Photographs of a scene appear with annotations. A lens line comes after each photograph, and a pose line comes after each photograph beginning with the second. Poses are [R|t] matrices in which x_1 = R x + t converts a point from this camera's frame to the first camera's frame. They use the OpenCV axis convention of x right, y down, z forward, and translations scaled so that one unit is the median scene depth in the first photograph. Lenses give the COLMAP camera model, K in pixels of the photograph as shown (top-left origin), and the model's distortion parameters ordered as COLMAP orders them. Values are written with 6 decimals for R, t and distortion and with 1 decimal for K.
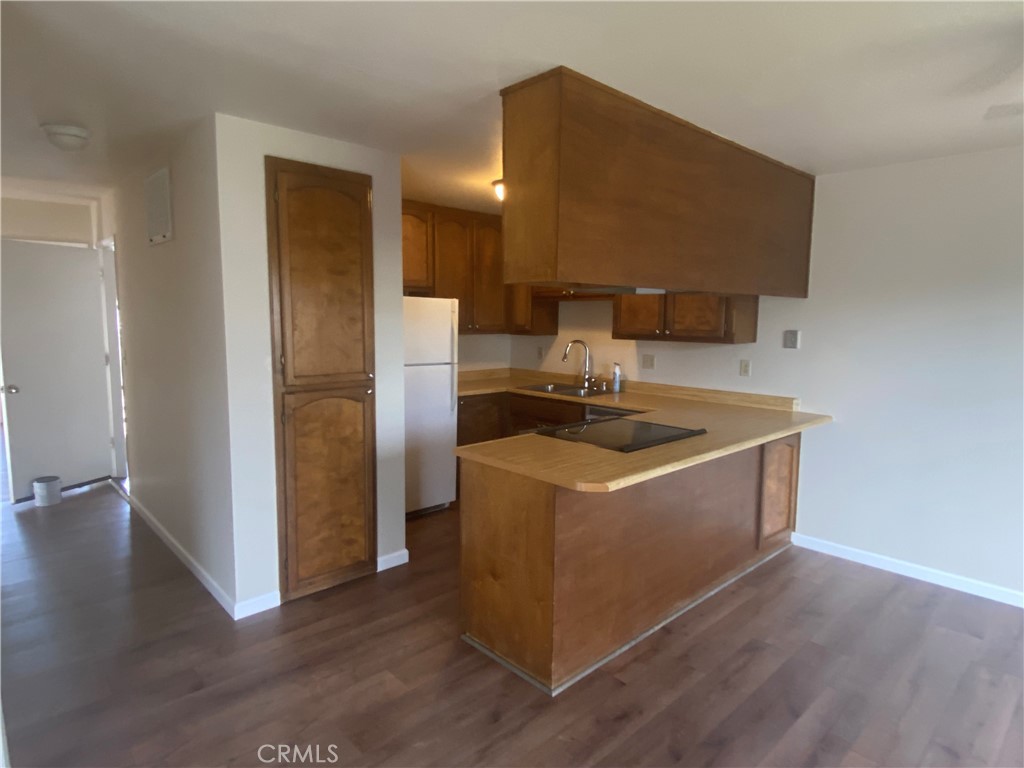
lens RADIAL K [[577.9, 0, 508.7], [0, 577.9, 382.0], [0, 0, 1]] dist [0.024048, -0.001949]
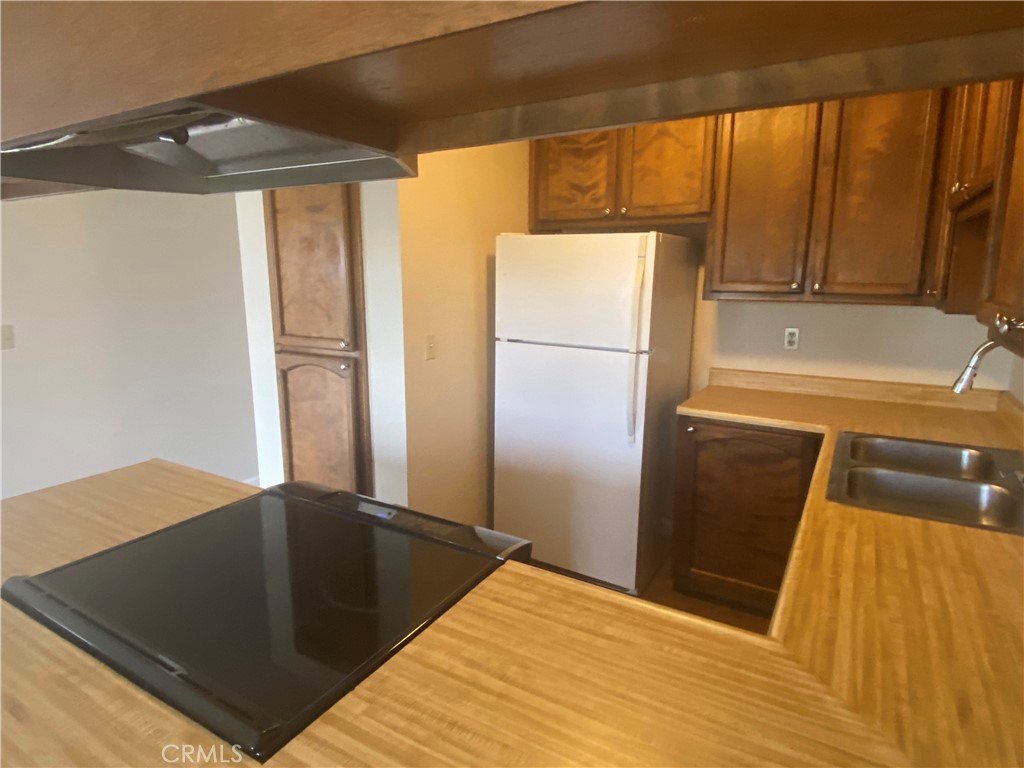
lens RADIAL K [[577.9, 0, 508.7], [0, 577.9, 382.0], [0, 0, 1]] dist [0.024048, -0.001949]
pose [[0.284114, 0.181763, -0.941404, 0.419049], [-0.109178, 0.981613, 0.156577, -0.081494], [0.952554, 0.058294, 0.298735, 0.757848]]
